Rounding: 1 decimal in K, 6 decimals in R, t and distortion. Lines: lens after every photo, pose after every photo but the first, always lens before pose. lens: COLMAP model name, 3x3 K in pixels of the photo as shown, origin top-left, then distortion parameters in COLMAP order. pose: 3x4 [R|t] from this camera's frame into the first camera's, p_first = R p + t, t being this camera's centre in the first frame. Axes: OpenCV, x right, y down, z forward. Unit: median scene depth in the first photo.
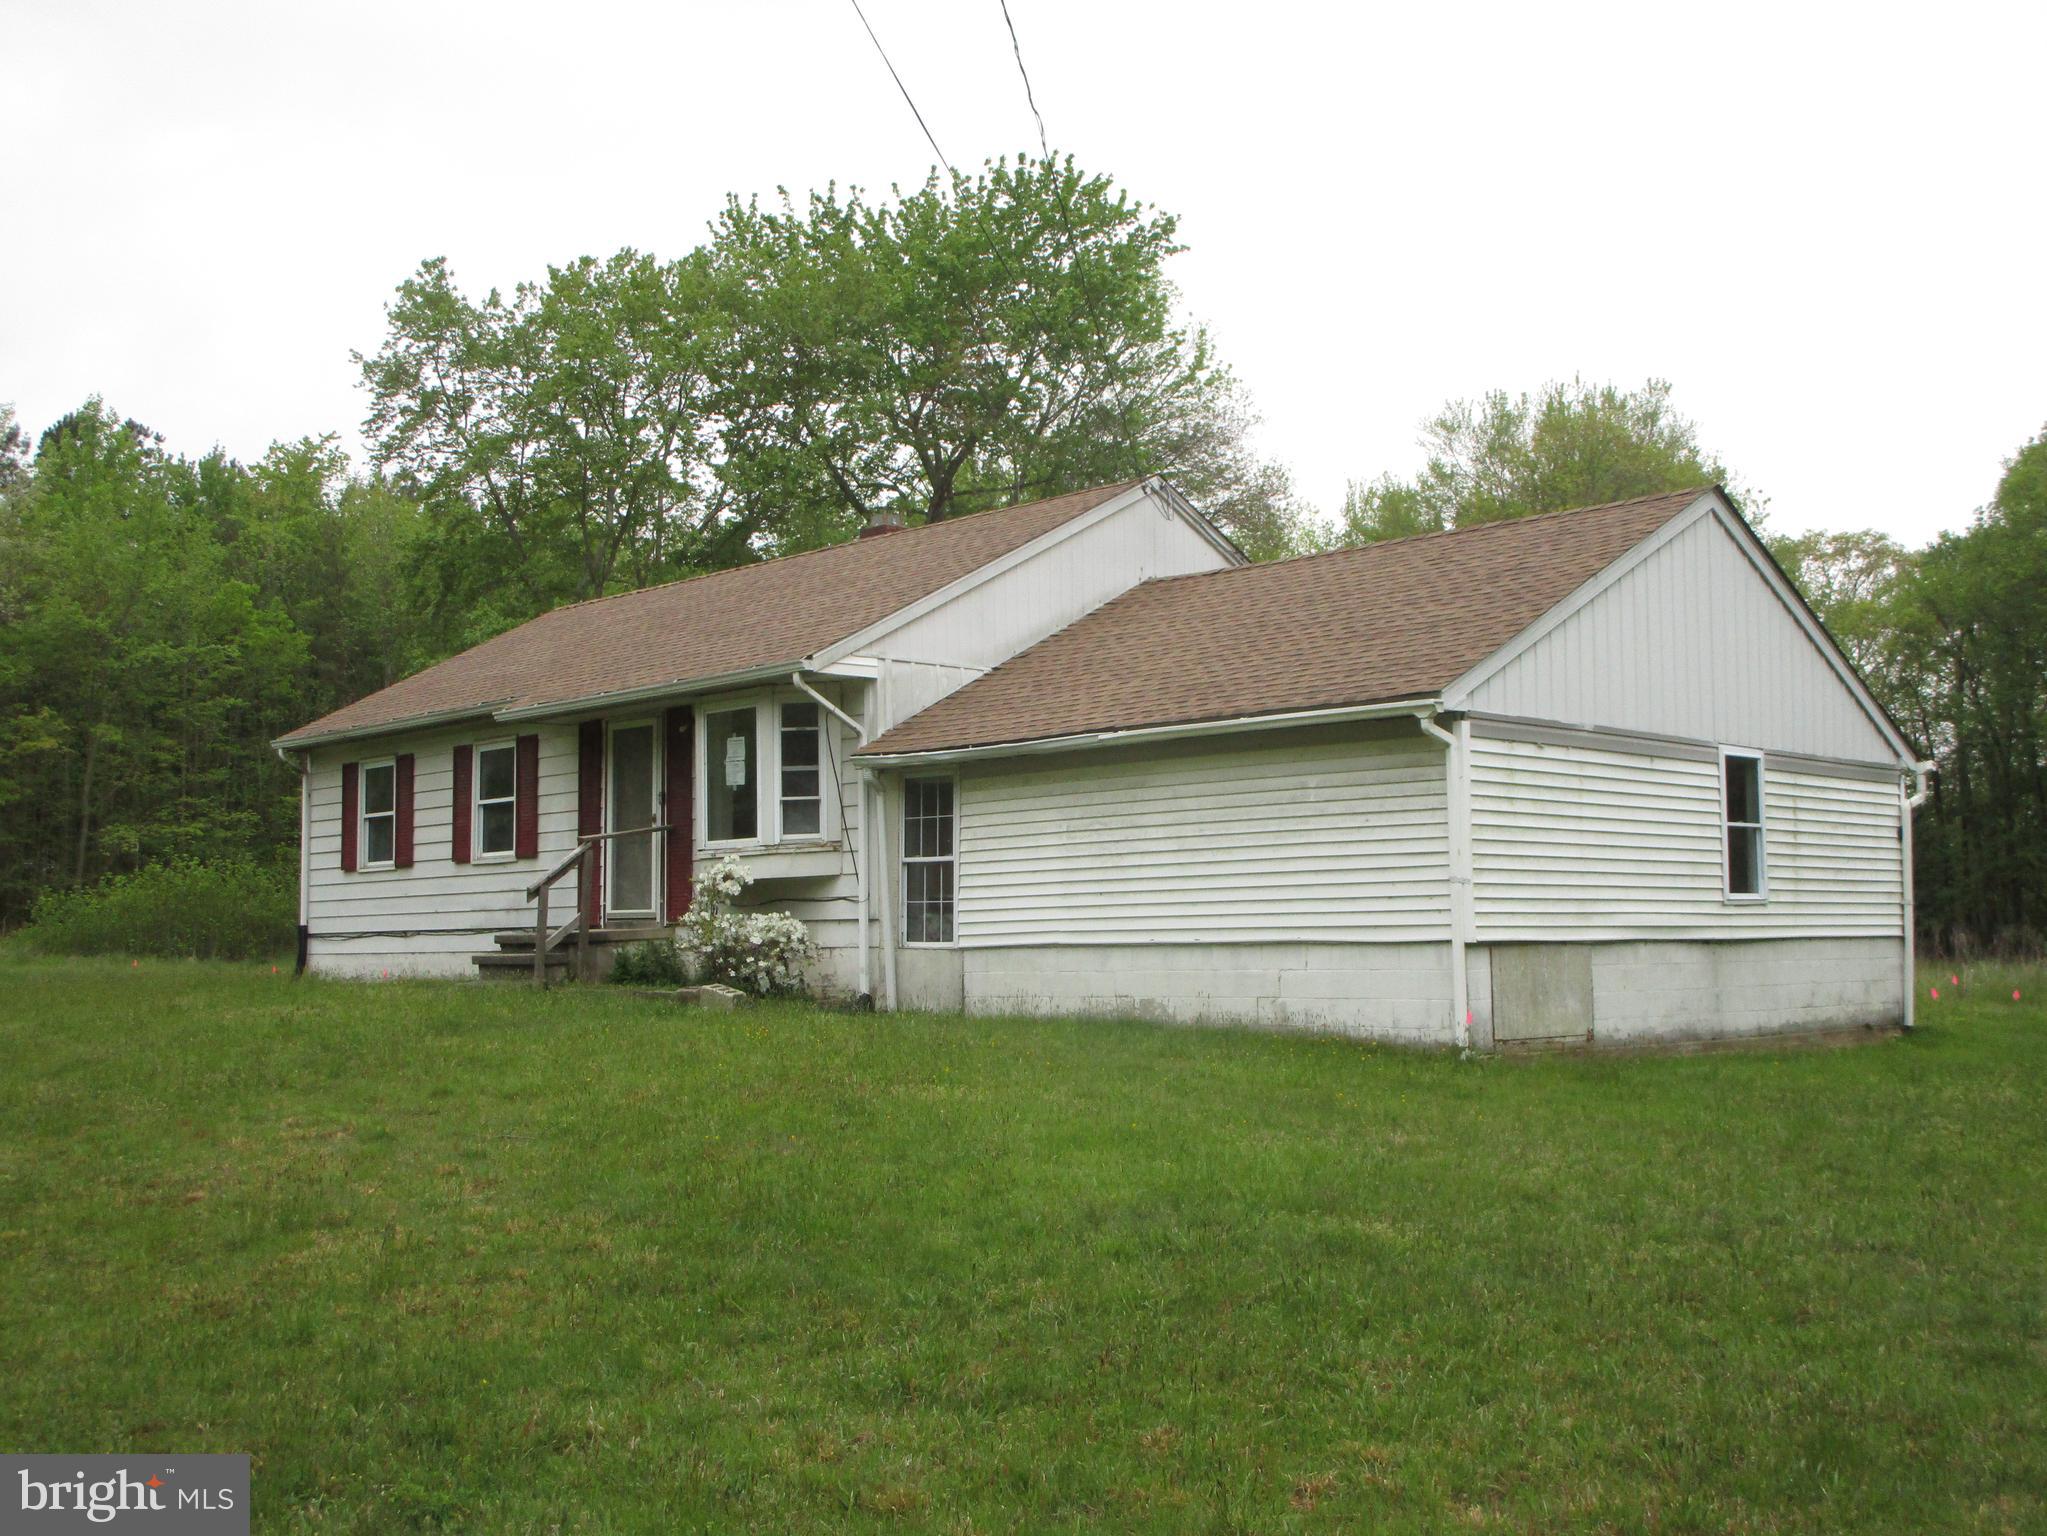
lens RADIAL K [[2046.6, 0, 1023.5], [0, 2046.6, 772.1], [0, 0, 1]] dist [0.000990, 0.000000]
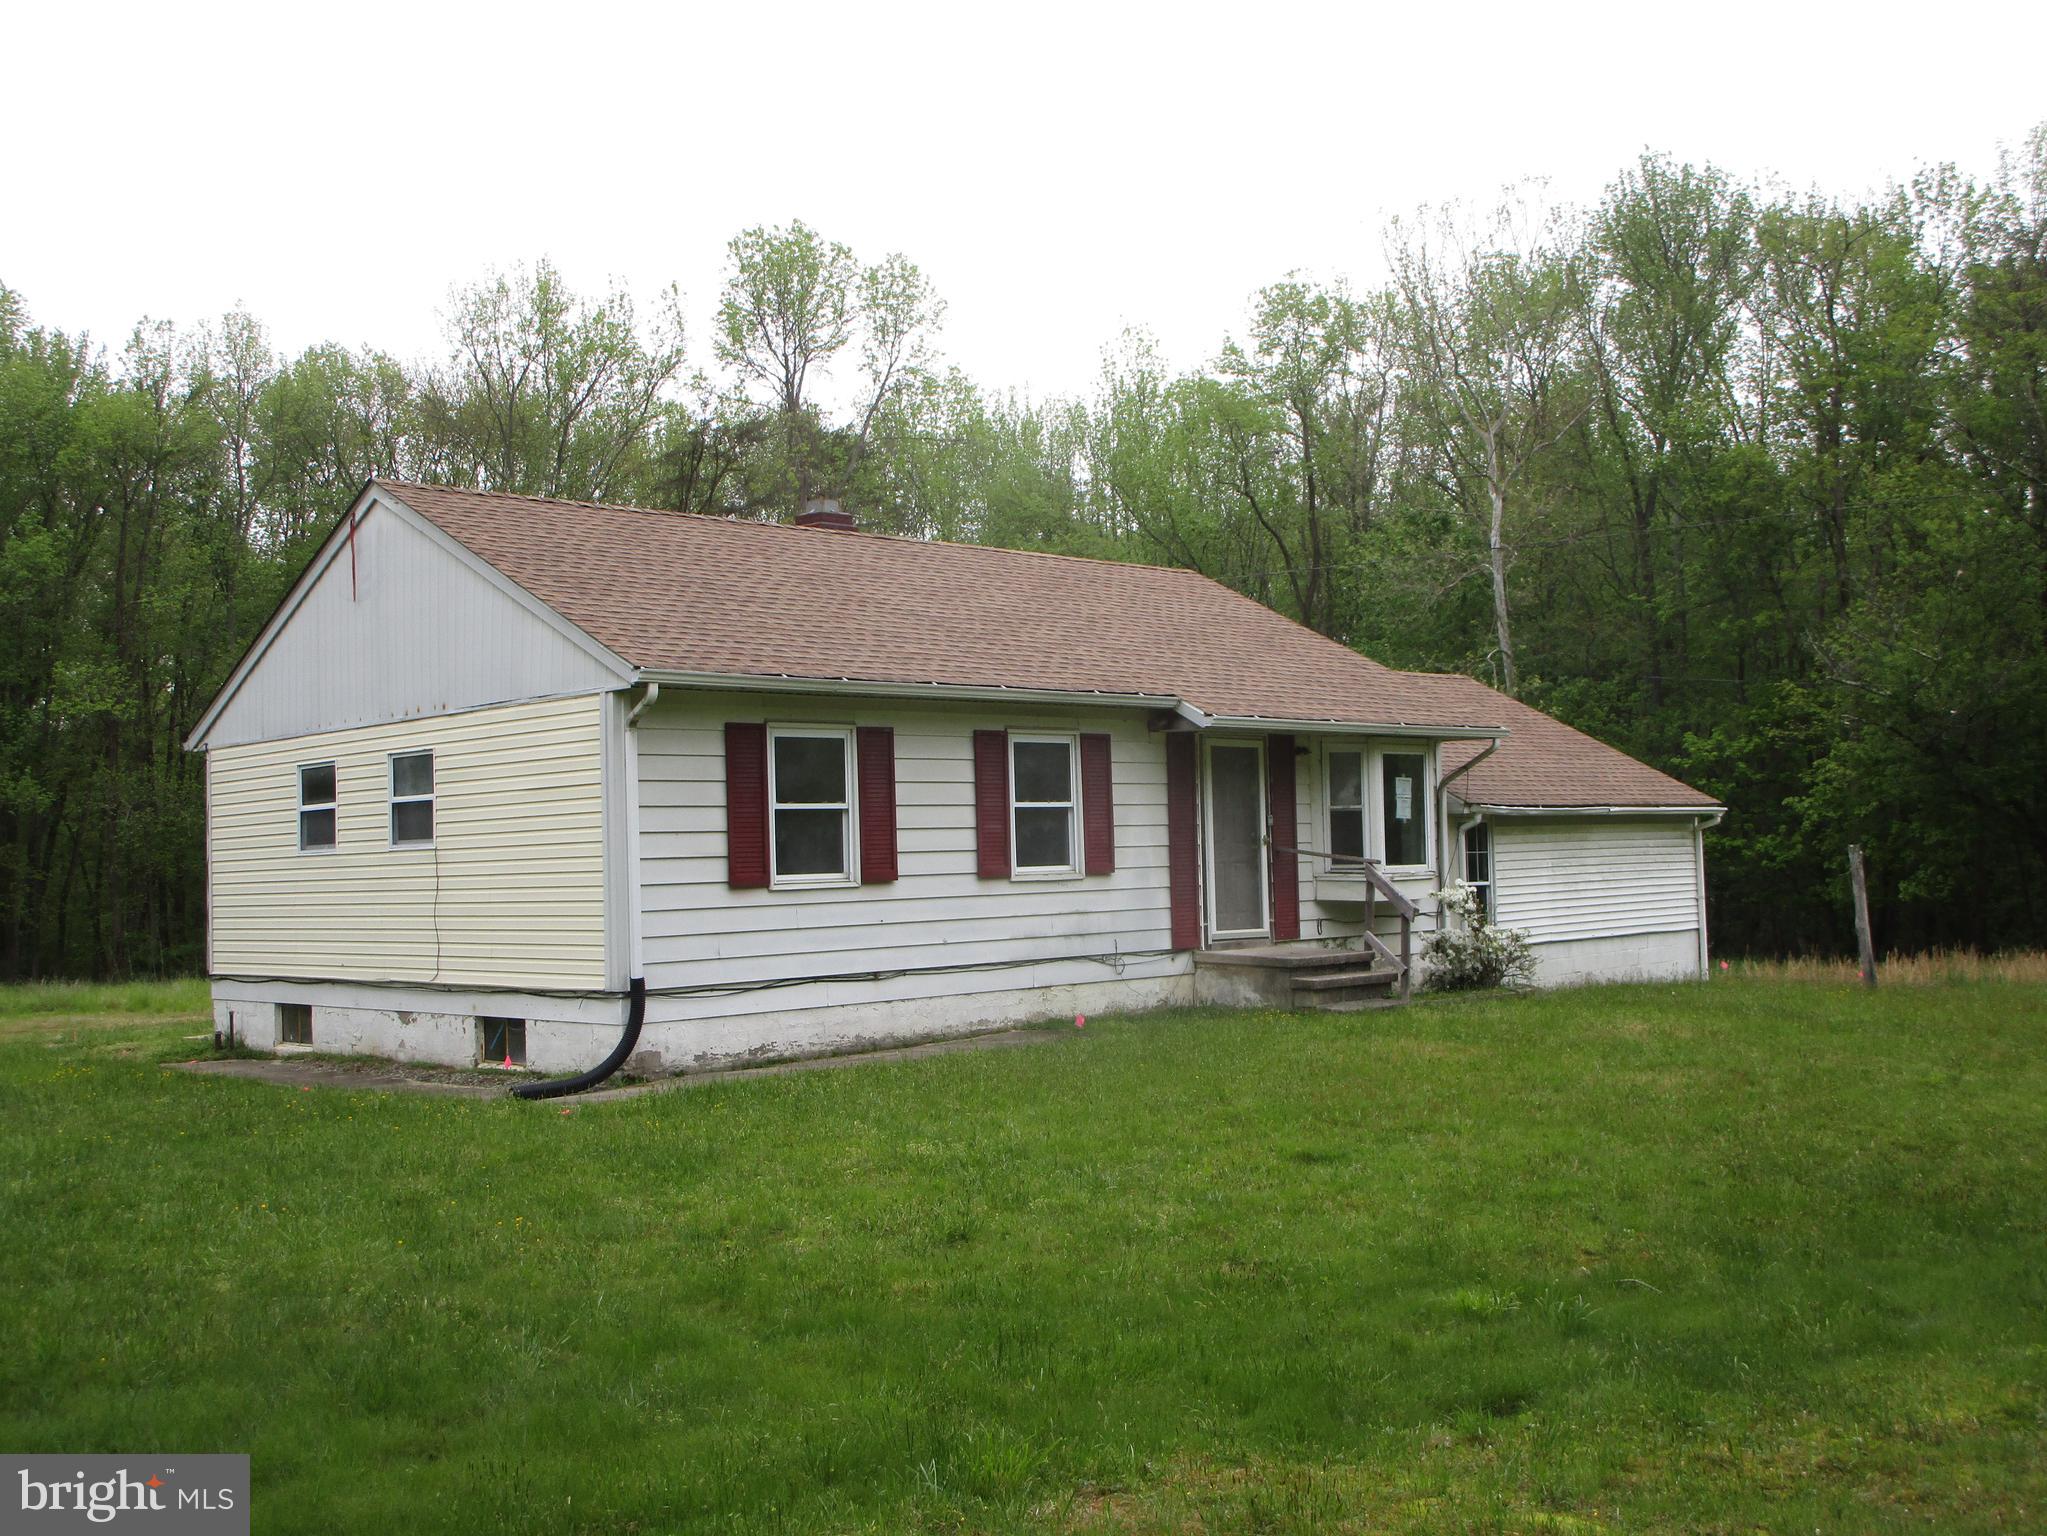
lens RADIAL K [[2046.6, 0, 1023.5], [0, 2046.6, 765.4], [0, 0, 1]] dist [0.000990, 0.000000]
pose [[-0.005555, 0.062158, 0.998051, -1.111399], [-0.052130, 0.996691, -0.062363, 0.051331], [-0.998625, -0.052374, -0.002296, 1.033587]]
